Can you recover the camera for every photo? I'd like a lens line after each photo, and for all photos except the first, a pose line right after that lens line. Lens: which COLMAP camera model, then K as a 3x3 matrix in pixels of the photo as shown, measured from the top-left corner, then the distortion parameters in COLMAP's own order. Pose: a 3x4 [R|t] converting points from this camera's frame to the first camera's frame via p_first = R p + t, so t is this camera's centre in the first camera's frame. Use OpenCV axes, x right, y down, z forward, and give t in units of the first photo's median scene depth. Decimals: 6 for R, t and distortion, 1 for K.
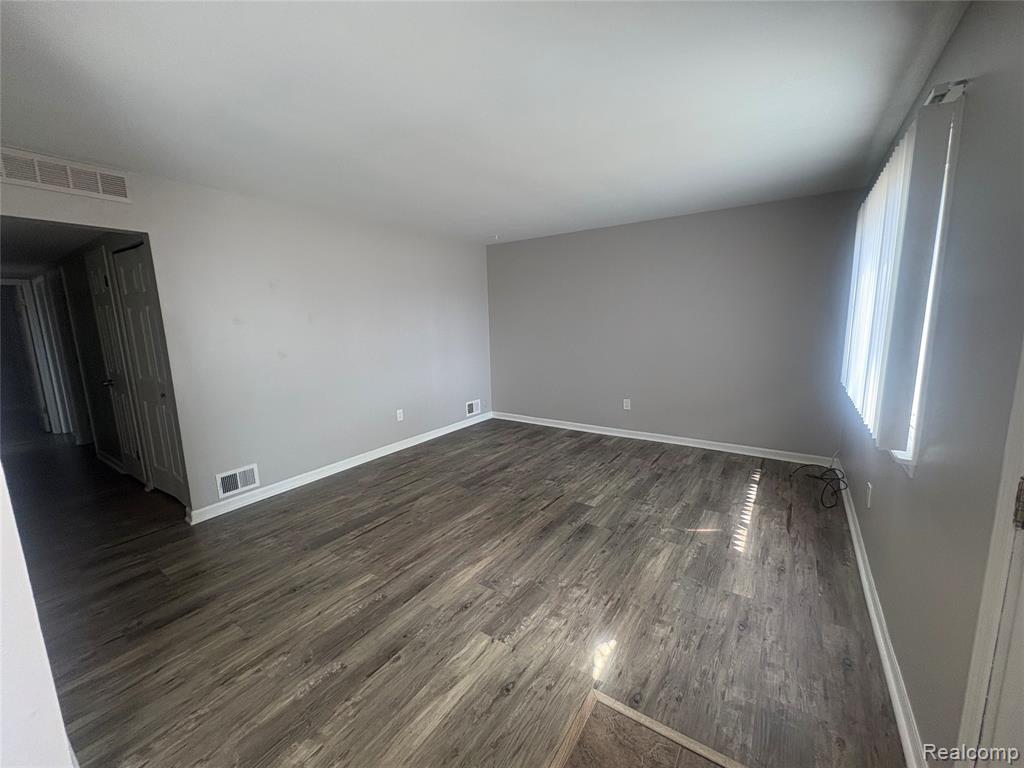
lens RADIAL K [[412.7, 0, 512.0], [0, 412.7, 384.0], [0, 0, 1]] dist [0.002224, 0.000238]
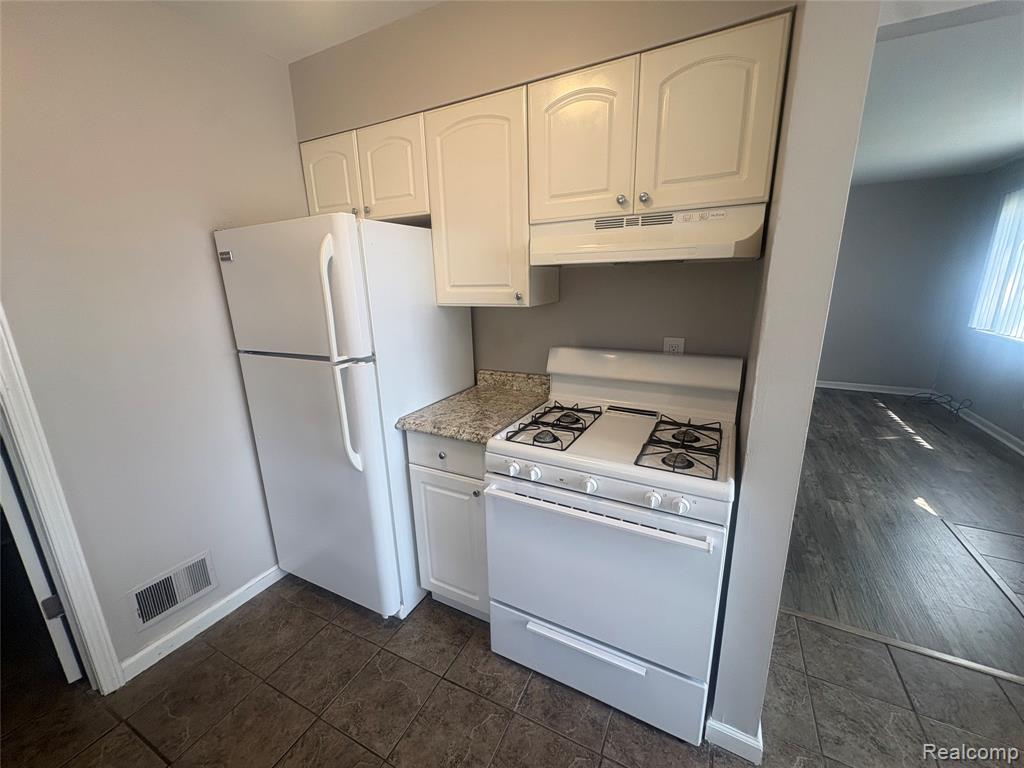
lens RADIAL K [[412.7, 0, 512.0], [0, 412.7, 384.0], [0, 0, 1]] dist [0.002224, 0.000238]
pose [[0.992155, -0.020789, 0.123270, -0.774105], [0.010206, 0.996254, 0.085869, 0.042406], [-0.124593, -0.083937, 0.988651, -0.138695]]
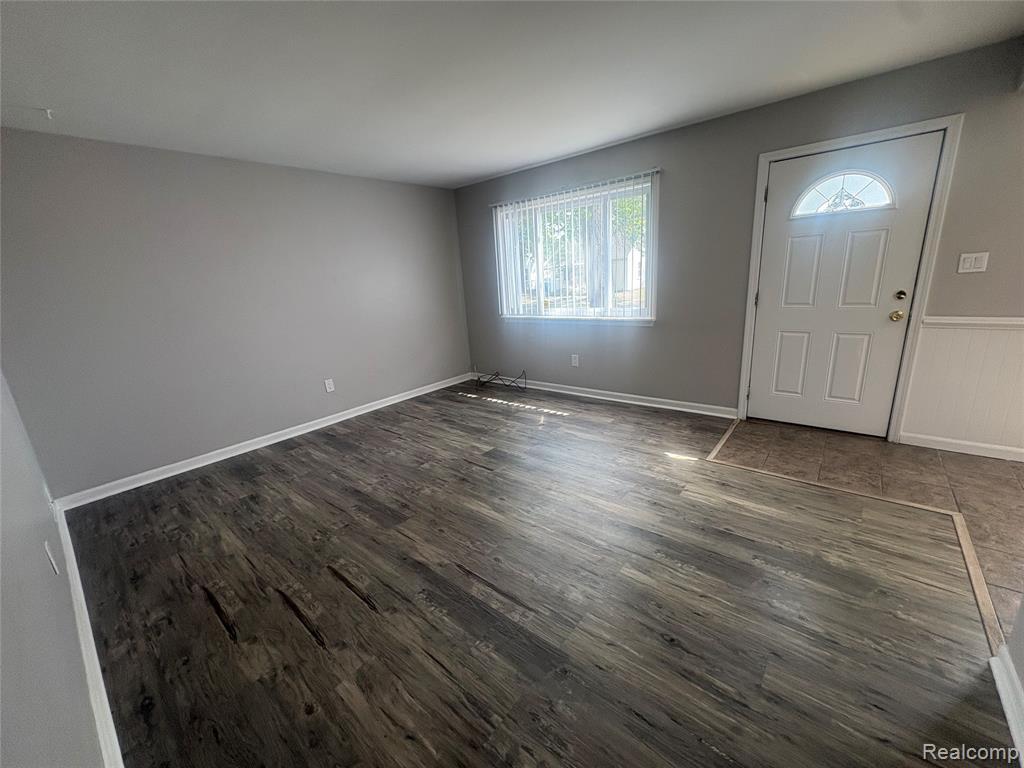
lens RADIAL K [[412.7, 0, 512.0], [0, 412.7, 384.0], [0, 0, 1]] dist [0.002224, 0.000238]
pose [[0.088715, -0.238124, 0.967174, -0.764931], [0.222113, 0.951283, 0.213838, -0.078405], [-0.970977, 0.195851, 0.137284, 0.742438]]
